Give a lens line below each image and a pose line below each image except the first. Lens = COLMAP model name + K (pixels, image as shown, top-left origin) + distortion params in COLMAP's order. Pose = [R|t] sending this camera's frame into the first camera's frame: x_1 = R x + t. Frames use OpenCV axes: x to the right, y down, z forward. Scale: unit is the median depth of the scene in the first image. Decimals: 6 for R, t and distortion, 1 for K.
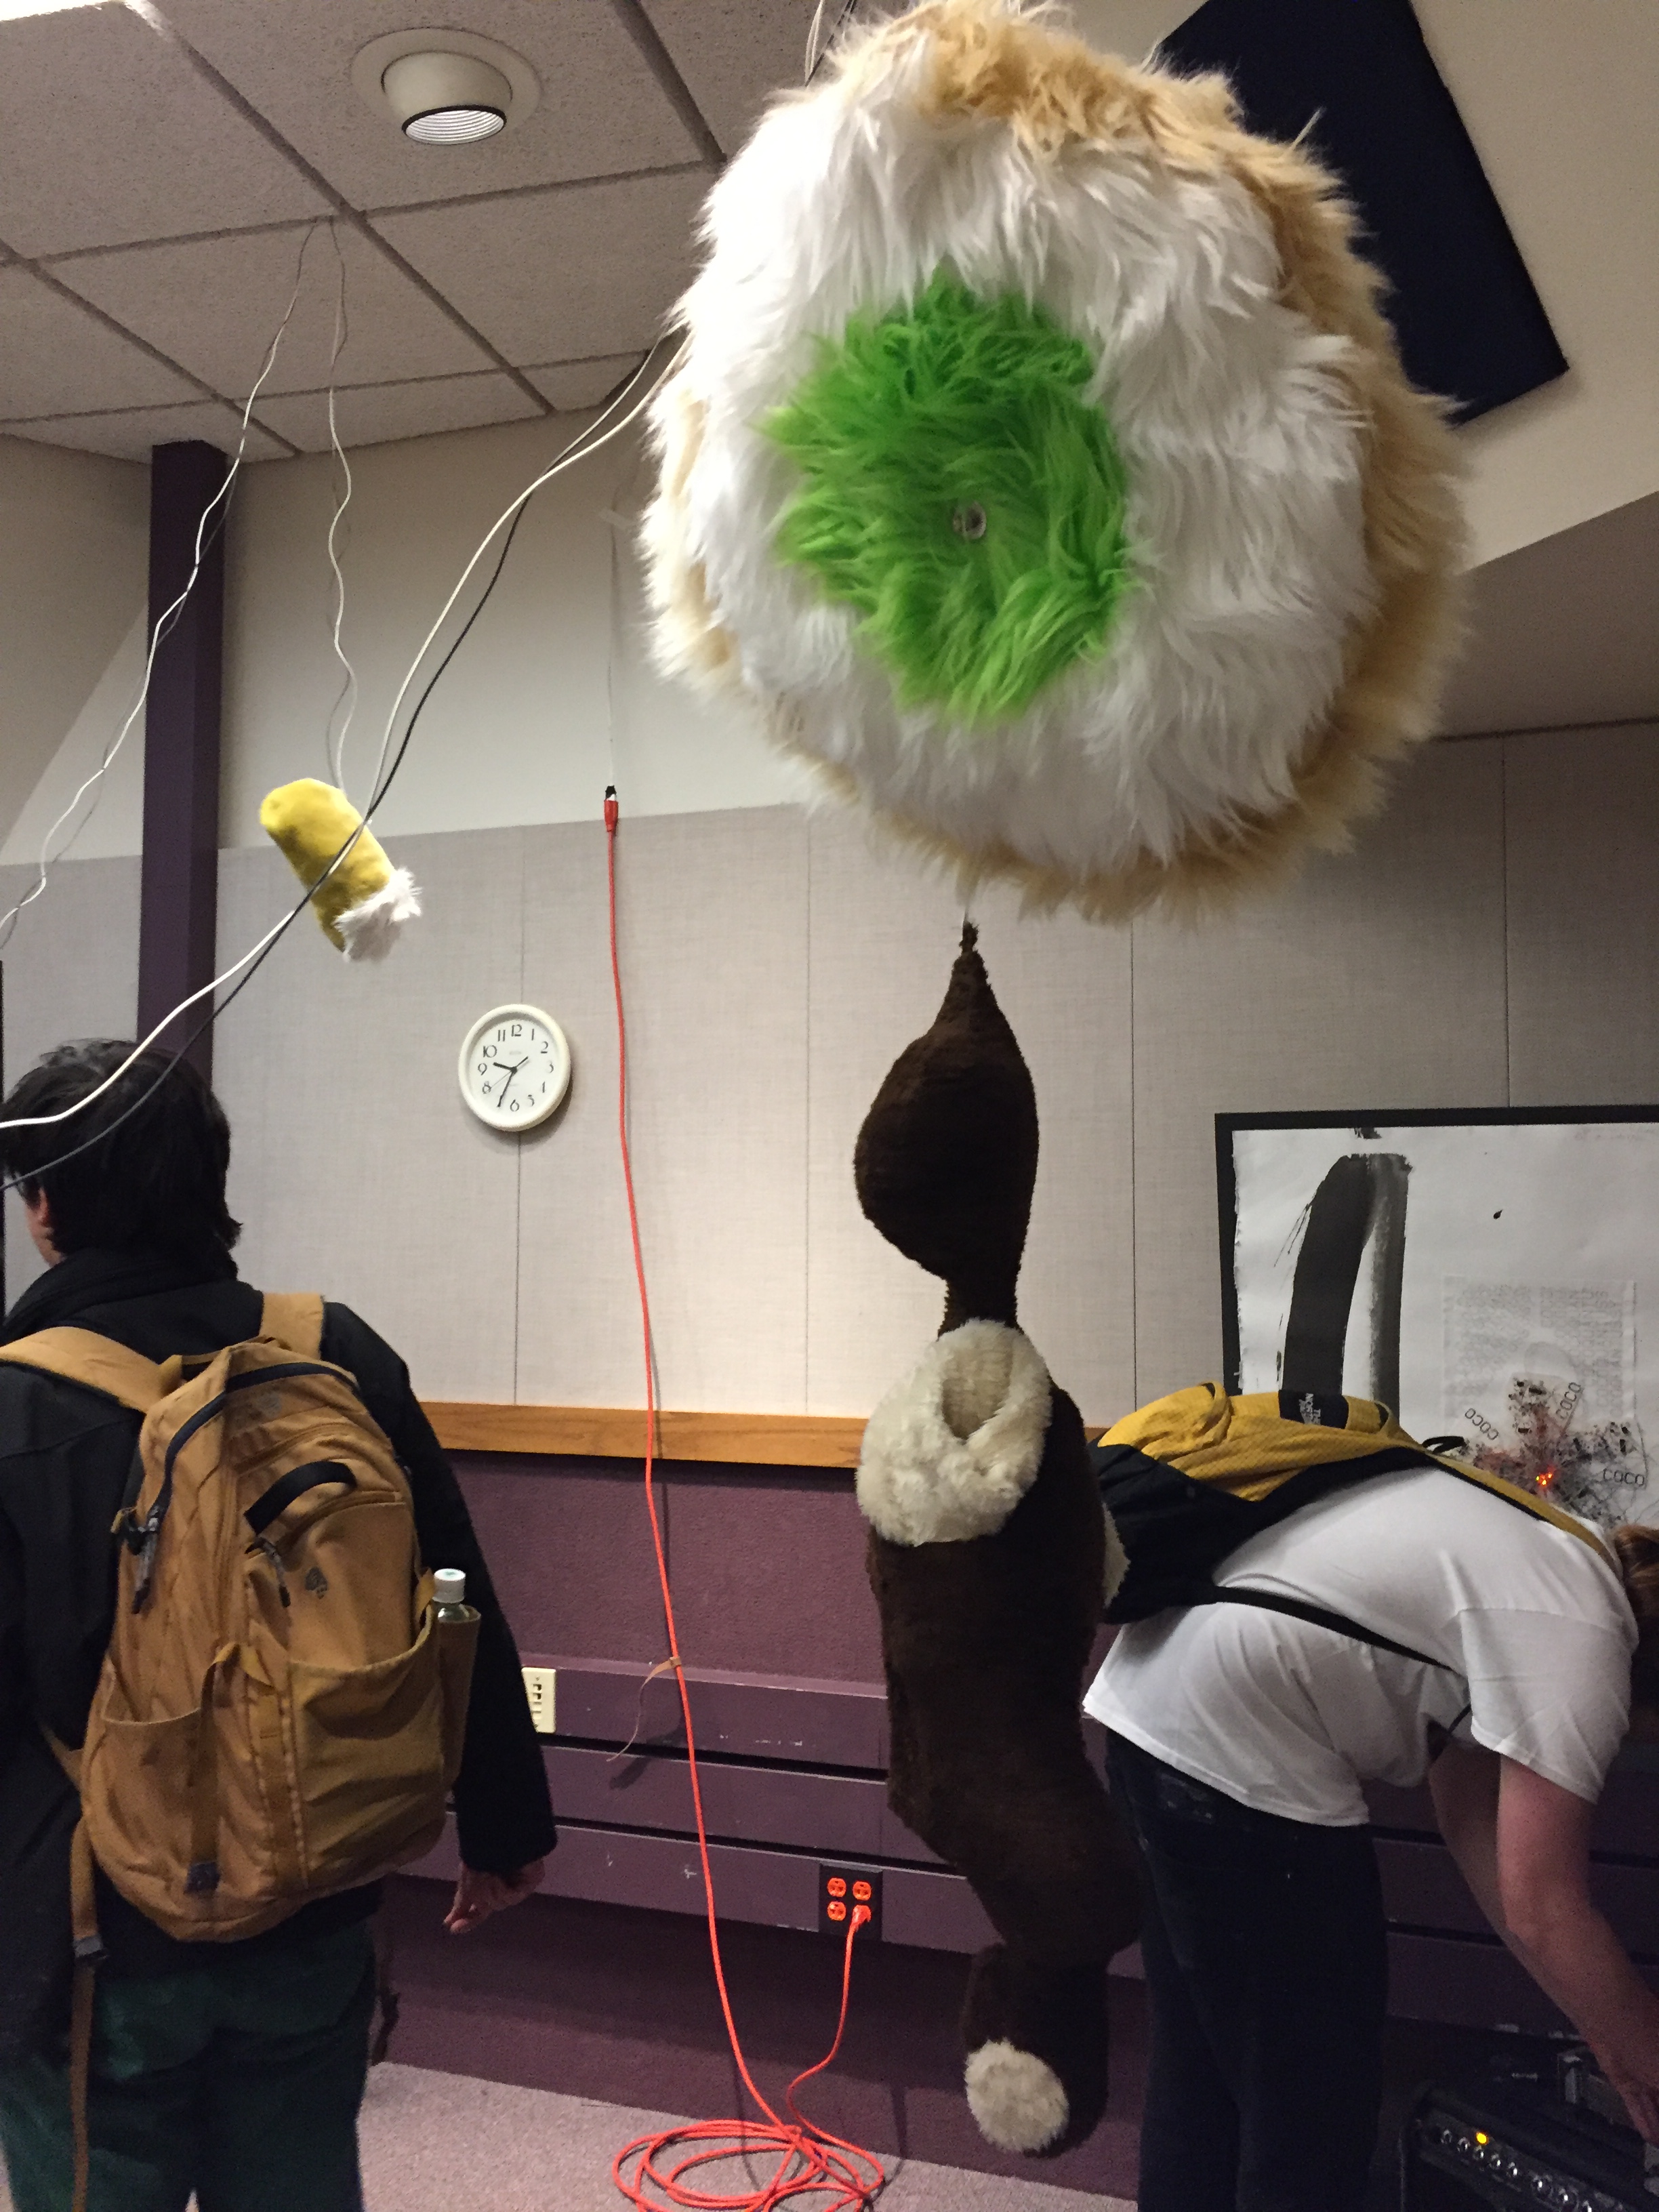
lens RADIAL K [[1823.0, 0, 829.5], [0, 1823.0, 1106.0], [0, 0, 1]] dist [0.041675, -0.066233]
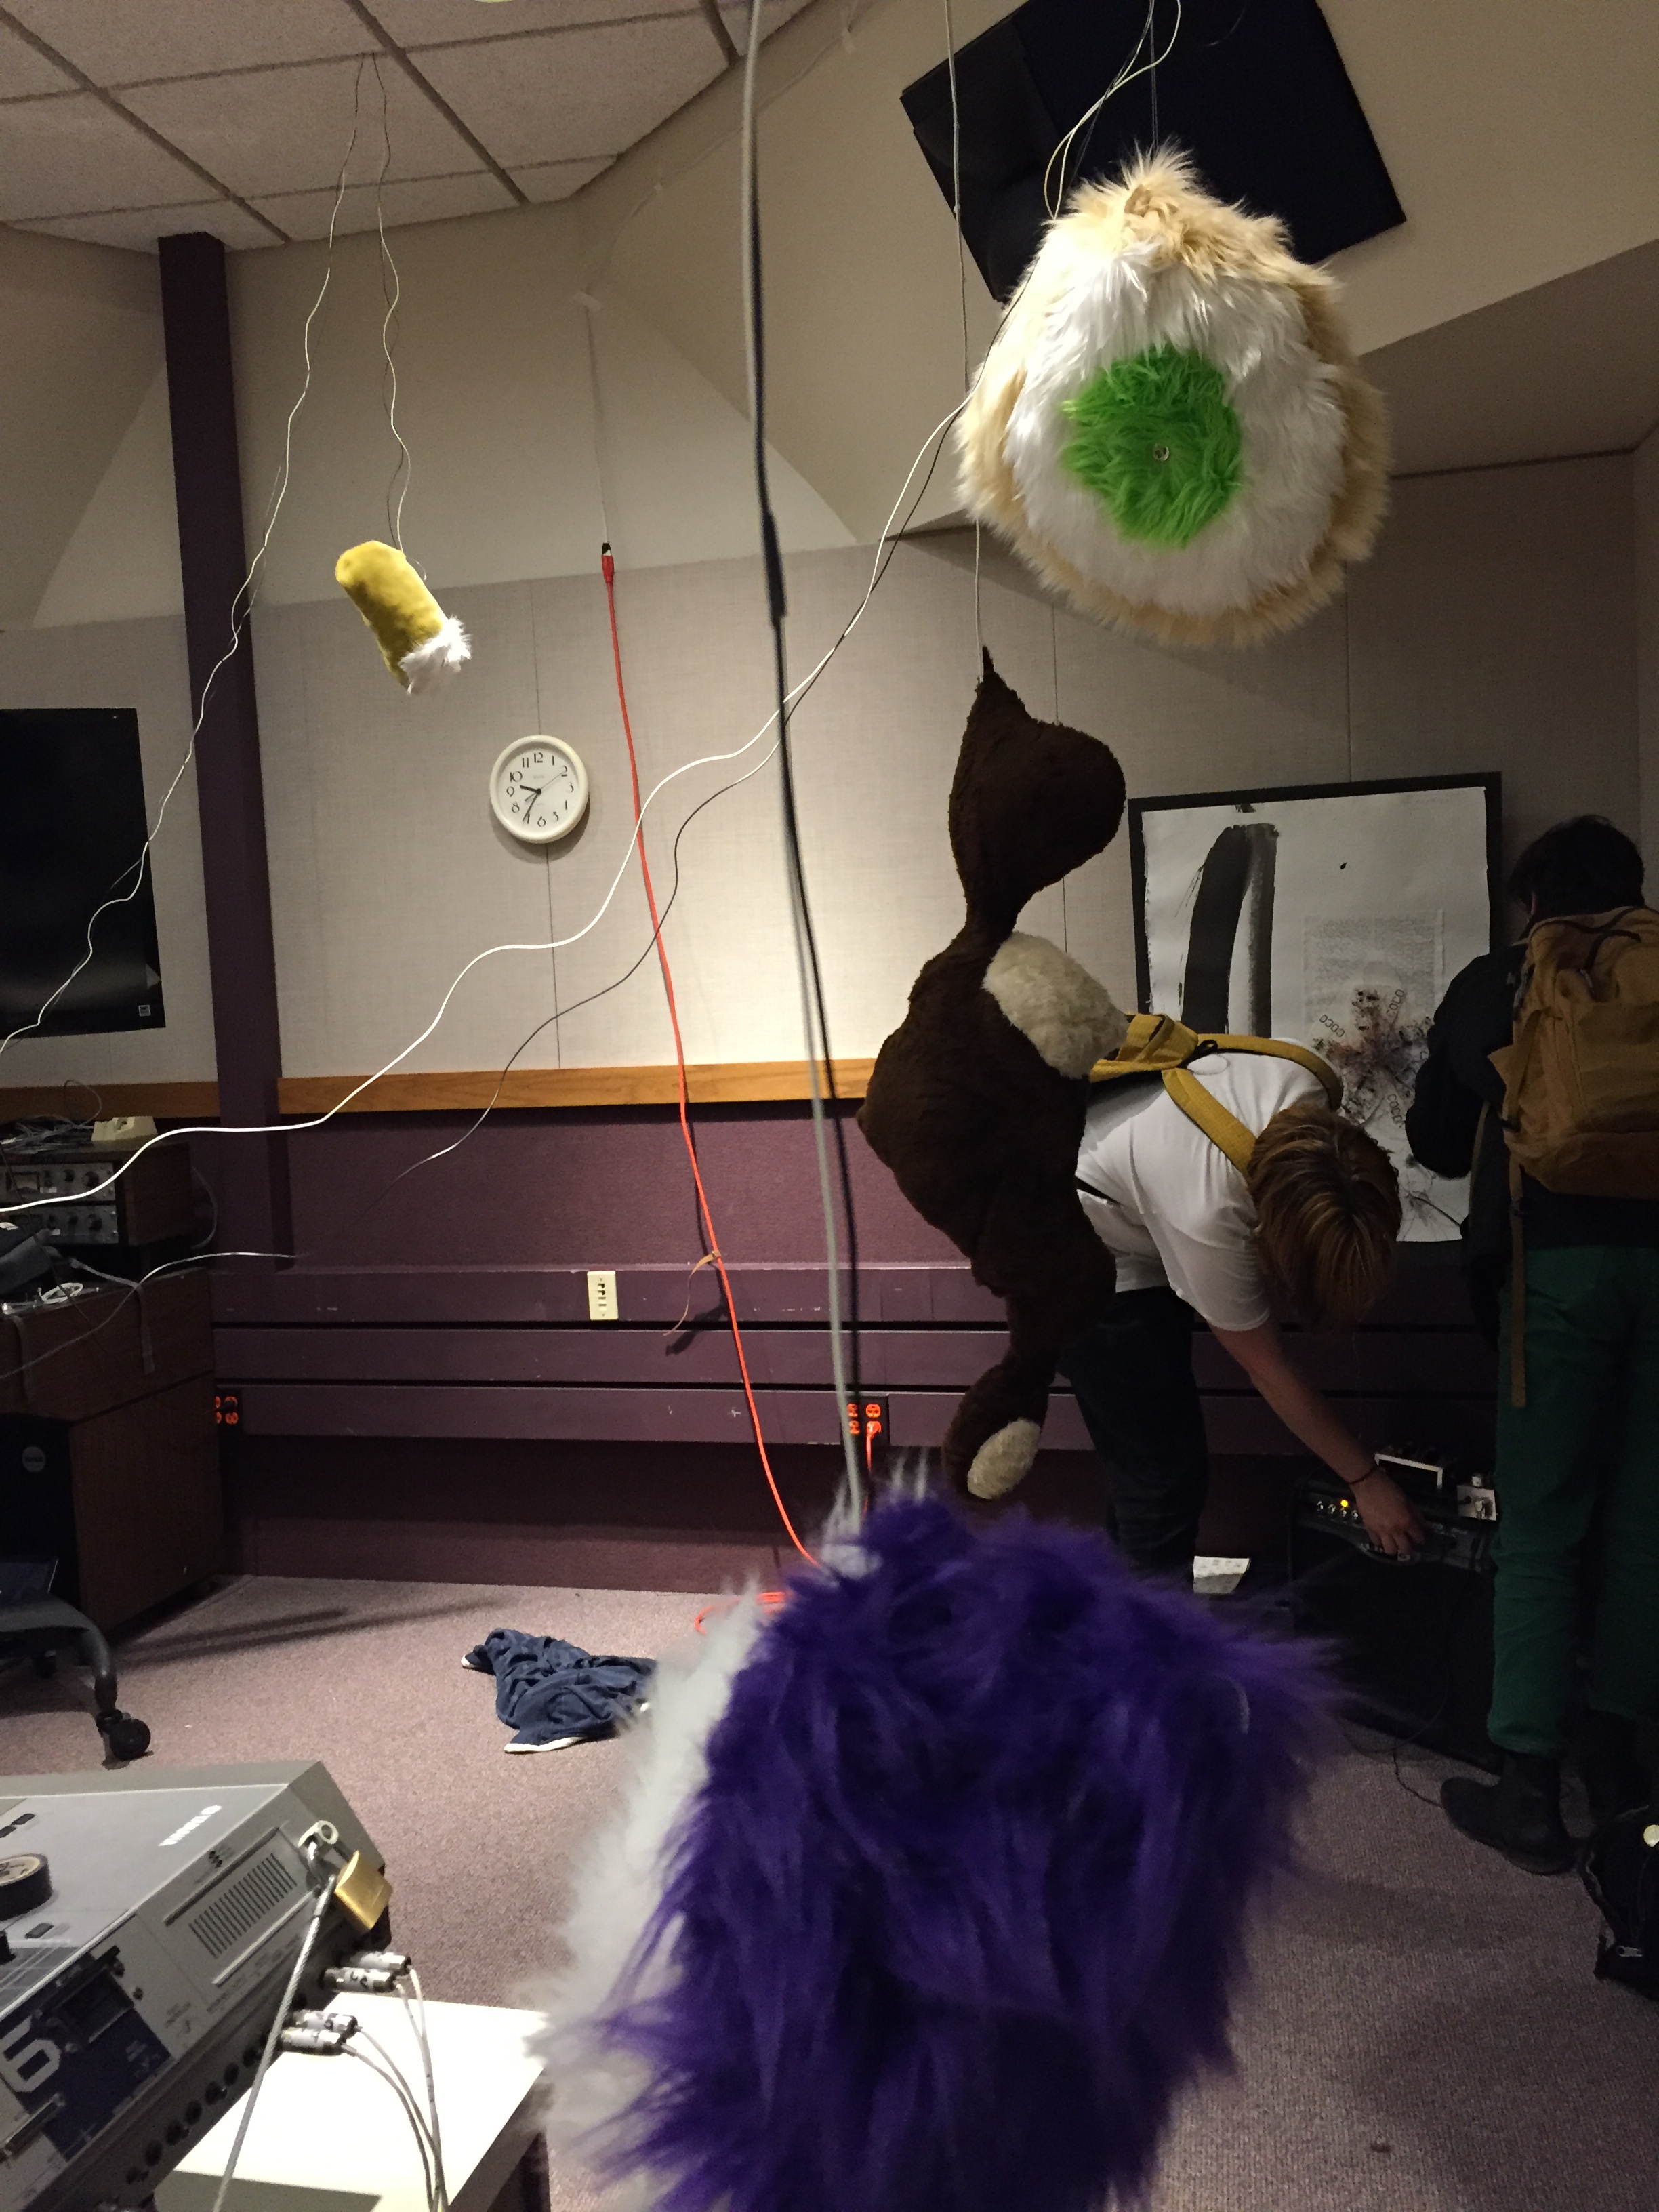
lens RADIAL K [[1825.7, 0, 829.5], [0, 1825.7, 1106.0], [0, 0, 1]] dist [0.001956, 0.008216]
pose [[0.994101, -0.057528, 0.091944, -0.127995], [0.043888, 0.988599, 0.144036, 0.024110], [-0.099181, -0.139152, 0.985292, -0.269192]]
